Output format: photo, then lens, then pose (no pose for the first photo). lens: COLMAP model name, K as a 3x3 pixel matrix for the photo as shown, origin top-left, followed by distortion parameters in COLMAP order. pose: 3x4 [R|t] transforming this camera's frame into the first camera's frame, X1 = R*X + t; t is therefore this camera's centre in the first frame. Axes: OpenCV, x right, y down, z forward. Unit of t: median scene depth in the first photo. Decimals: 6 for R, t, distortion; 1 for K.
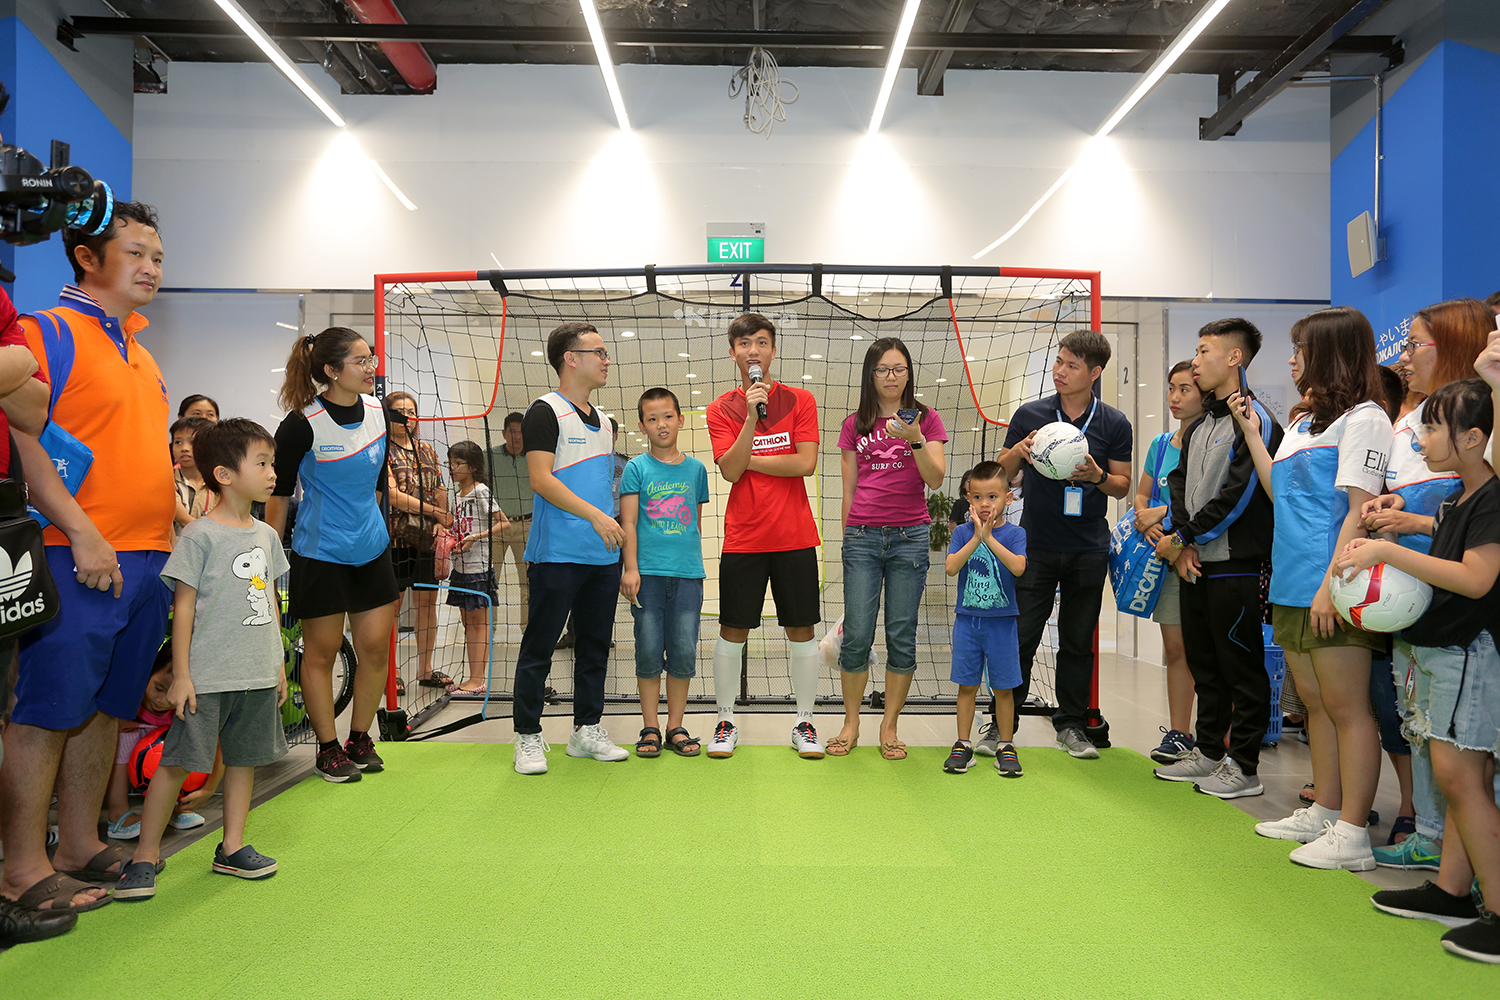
lens RADIAL K [[1082.1, 0, 747.6], [0, 1082.1, 499.3], [0, 0, 1]] dist [0.019231, -0.002097]
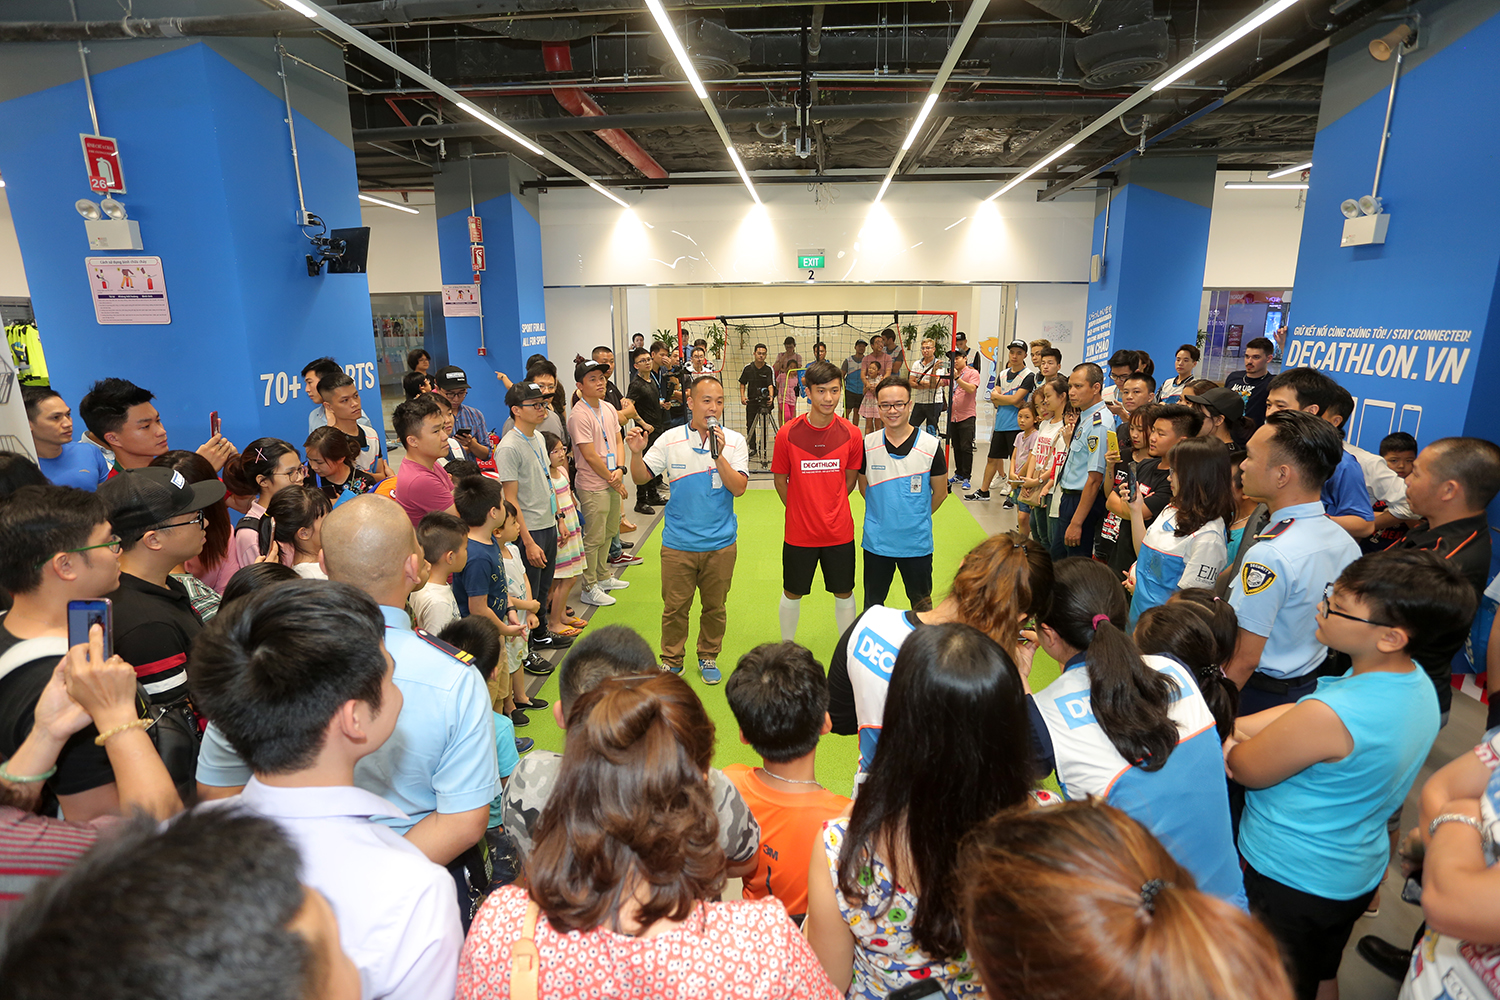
lens RADIAL K [[777.1, 0, 752.5], [0, 777.1, 504.3], [0, 0, 1]] dist [-0.021510, 0.004107]
pose [[0.997330, -0.001153, -0.073022, -0.016646], [0.019012, 0.969498, 0.244362, -0.161706], [0.070513, -0.245098, 0.966931, -0.660644]]
